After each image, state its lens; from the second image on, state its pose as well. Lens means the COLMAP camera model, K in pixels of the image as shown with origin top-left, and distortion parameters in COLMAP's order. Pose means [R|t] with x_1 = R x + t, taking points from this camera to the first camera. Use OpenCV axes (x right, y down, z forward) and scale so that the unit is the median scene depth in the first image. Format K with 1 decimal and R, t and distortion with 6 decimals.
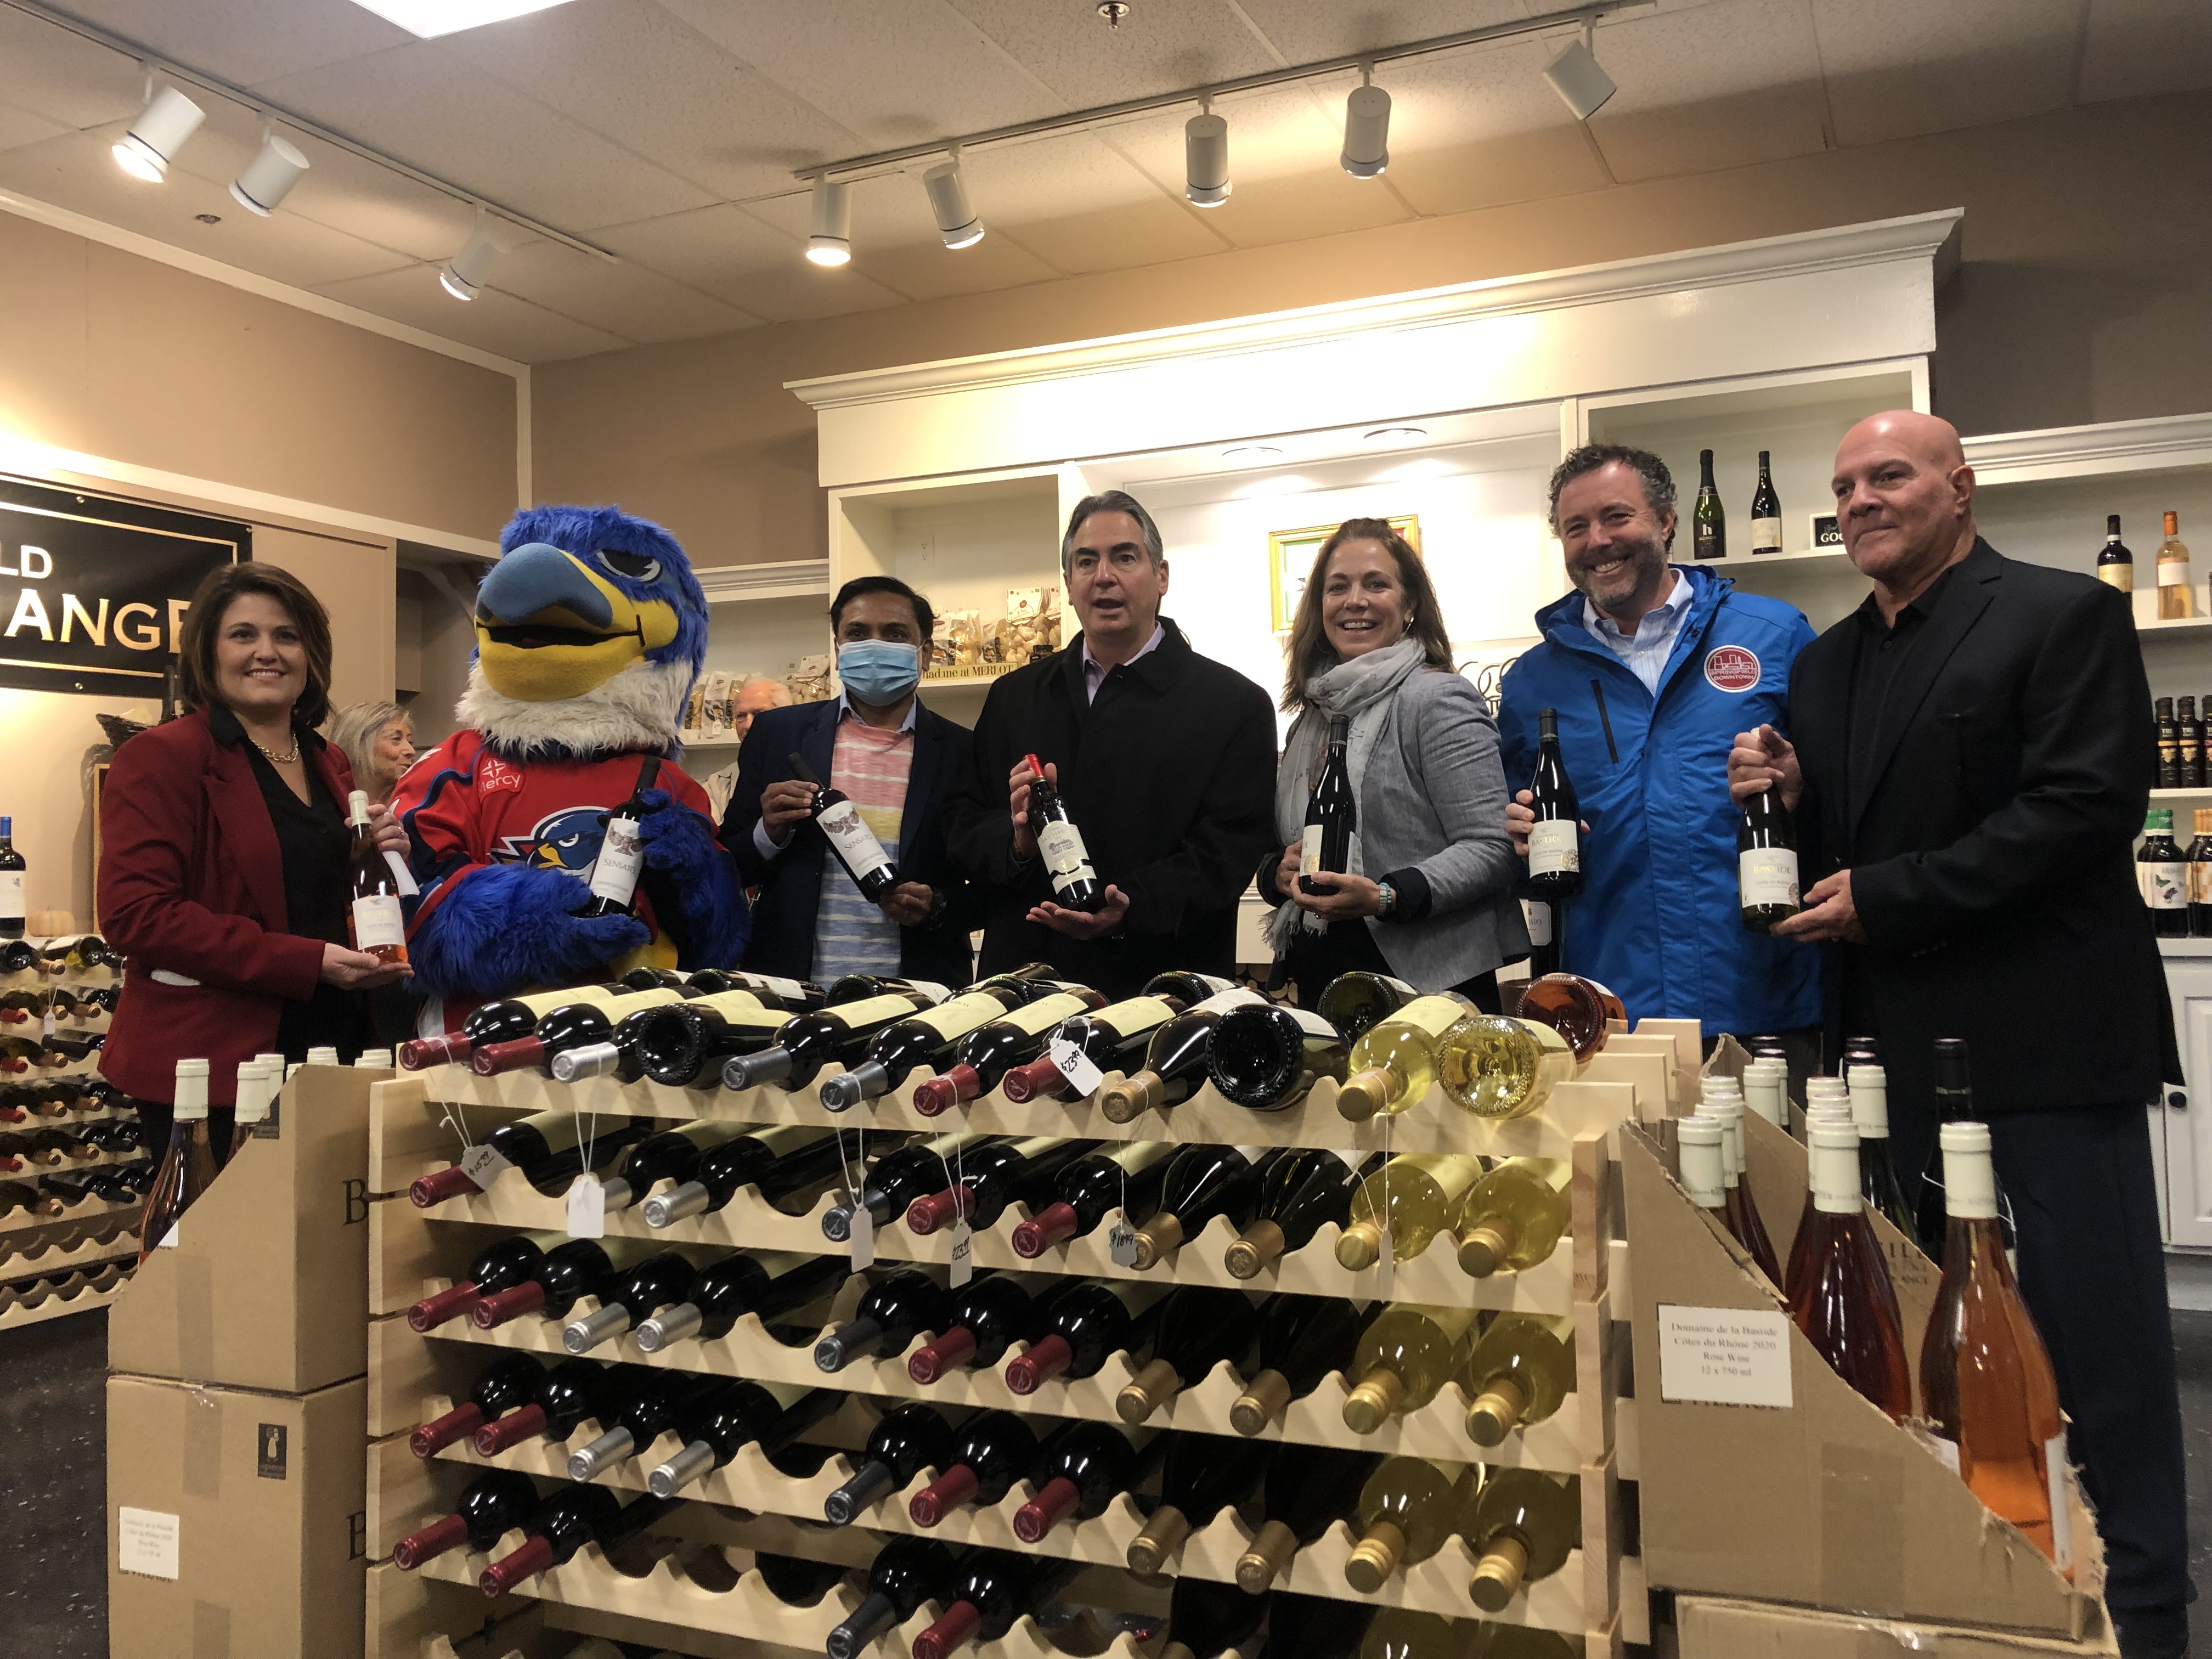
lens RADIAL K [[1836.8, 0, 1115.2], [0, 1836.8, 800.9], [0, 0, 1]] dist [0.012361, 0.008183]
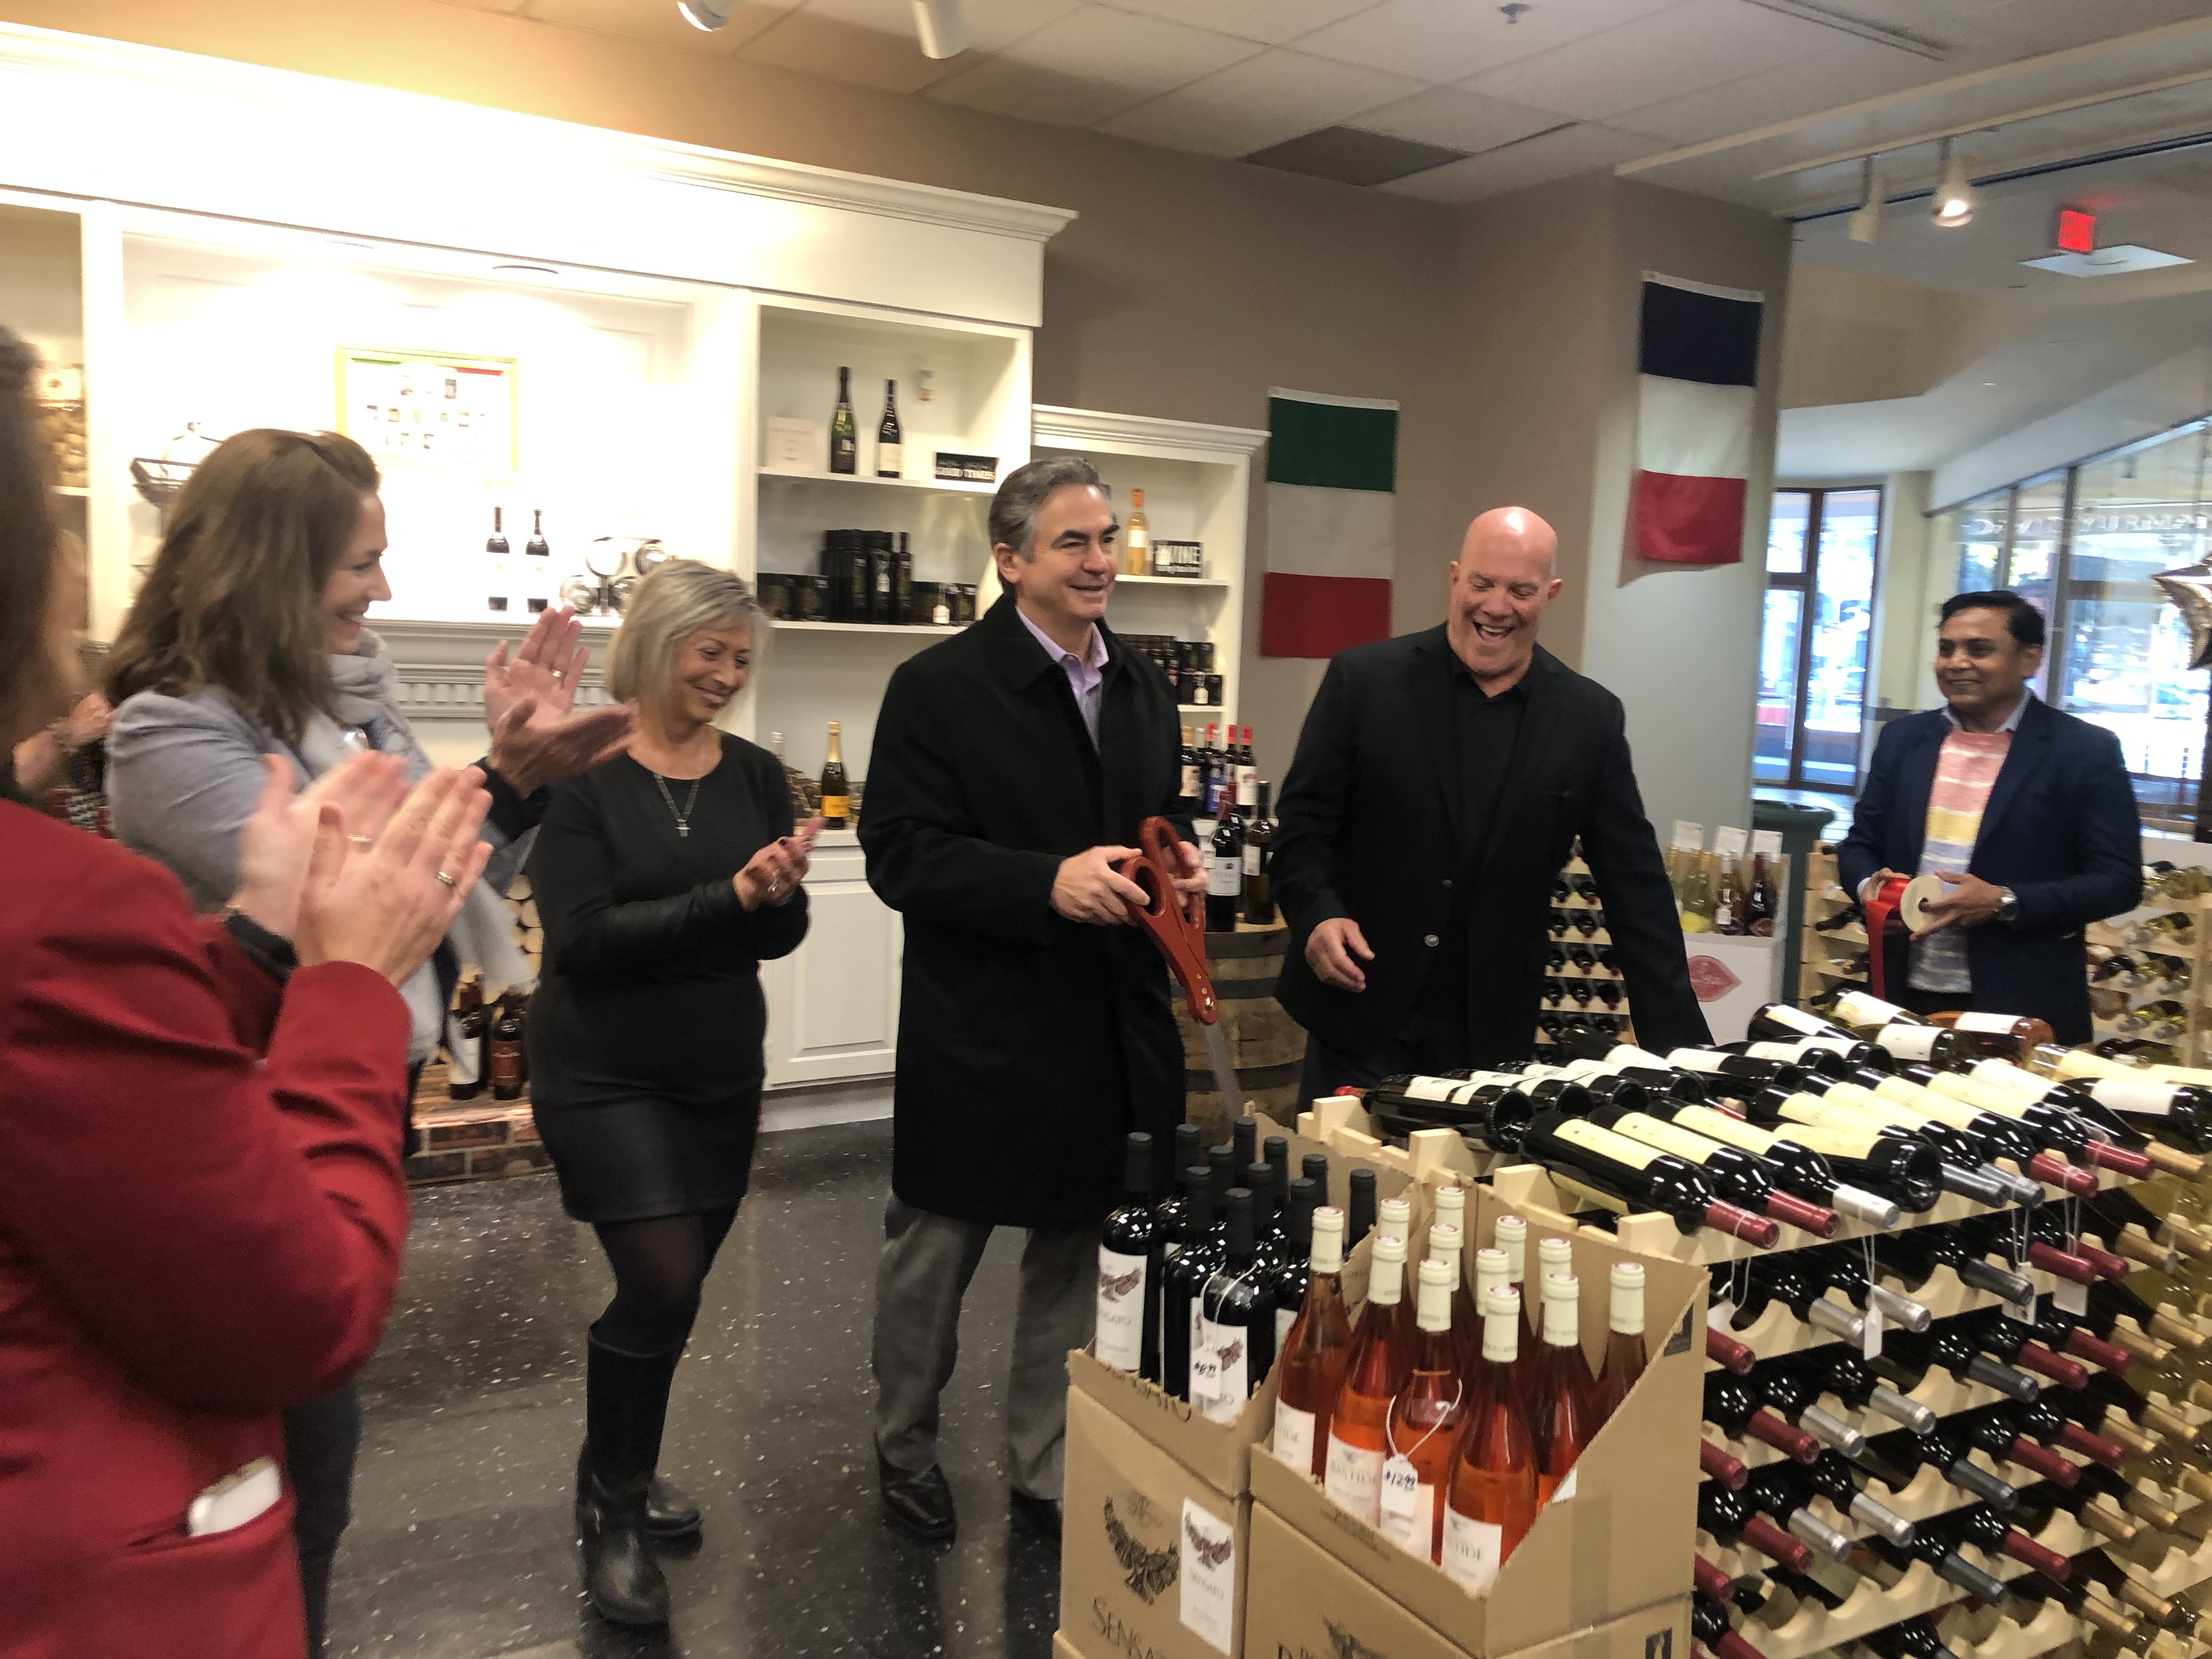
lens RADIAL K [[1826.7, 0, 1075.3], [0, 1826.7, 829.2], [0, 0, 1]] dist [0.017830, 0.003145]
pose [[0.573629, -0.047268, 0.817750, -0.546755], [-0.081105, 0.990150, 0.114126, -0.066109], [-0.815090, -0.131789, 0.564145, 0.295162]]
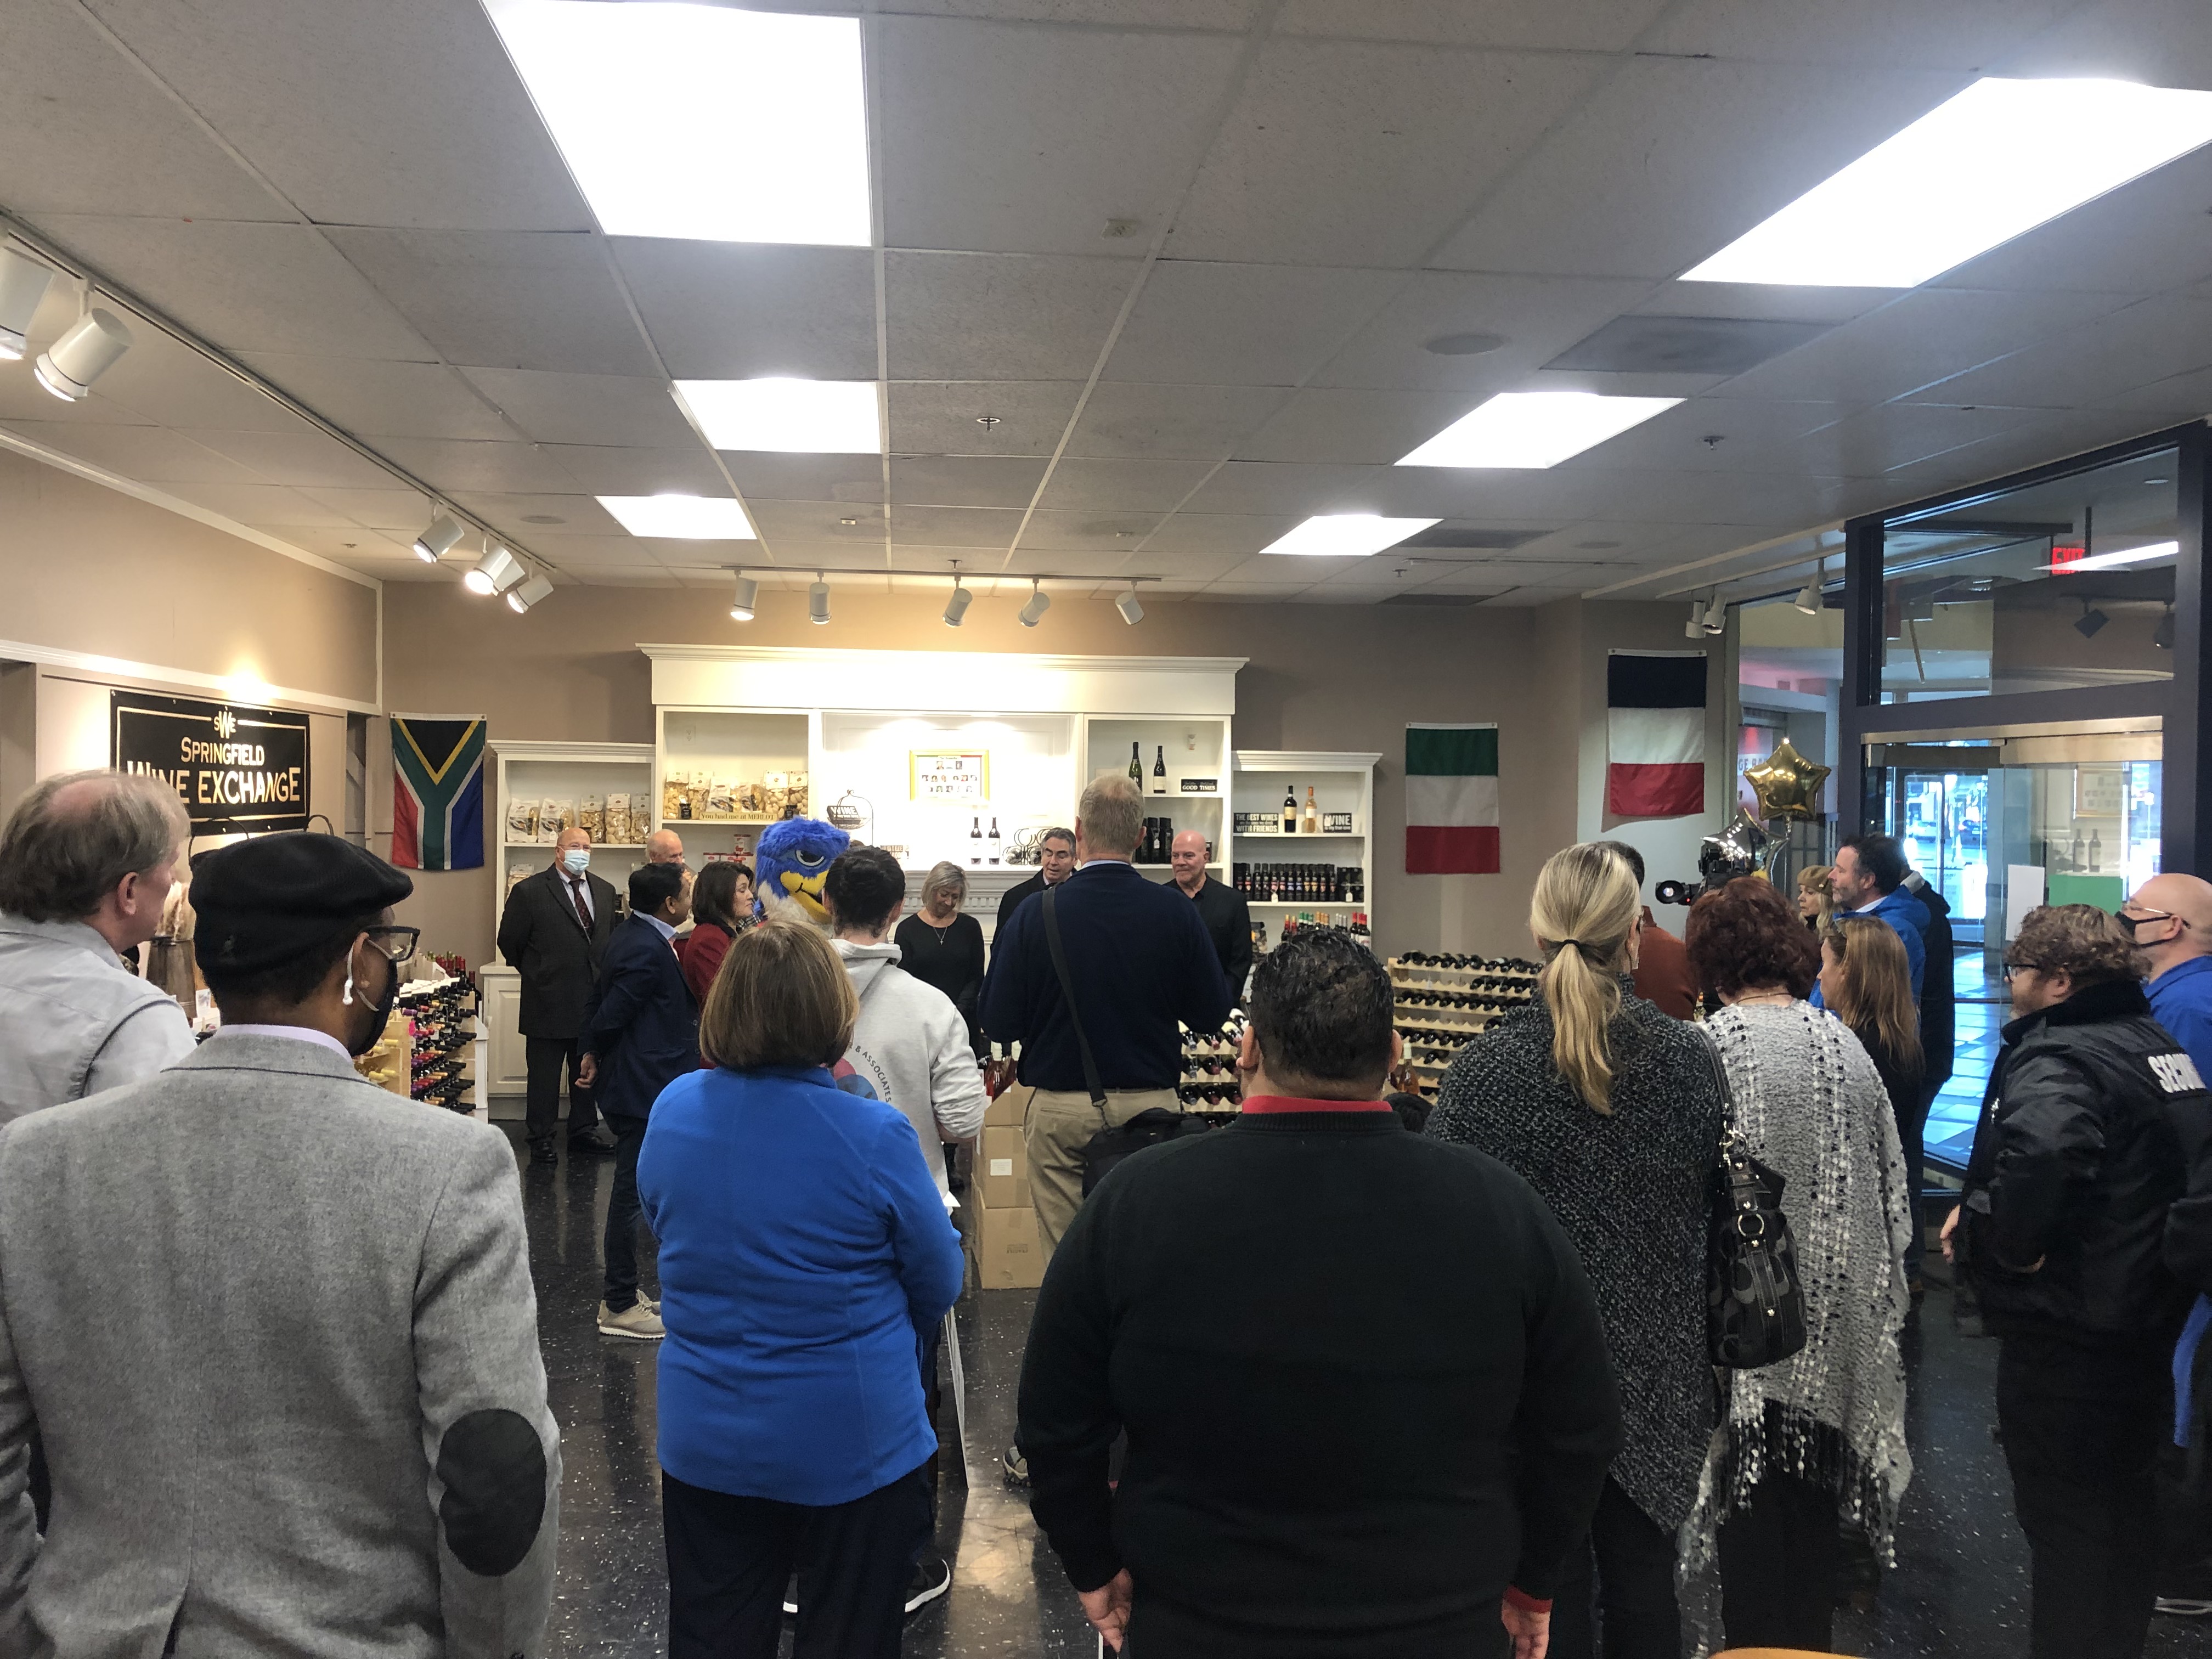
lens RADIAL K [[1847.7, 0, 1106.0], [0, 1847.7, 829.5], [0, 0, 1]] dist [0.127587, -0.306988]
pose [[0.856516, 0.016326, 0.515863, -0.964965], [-0.043982, 0.998173, 0.041436, -0.200721], [-0.514244, -0.058179, 0.855669, -1.000198]]
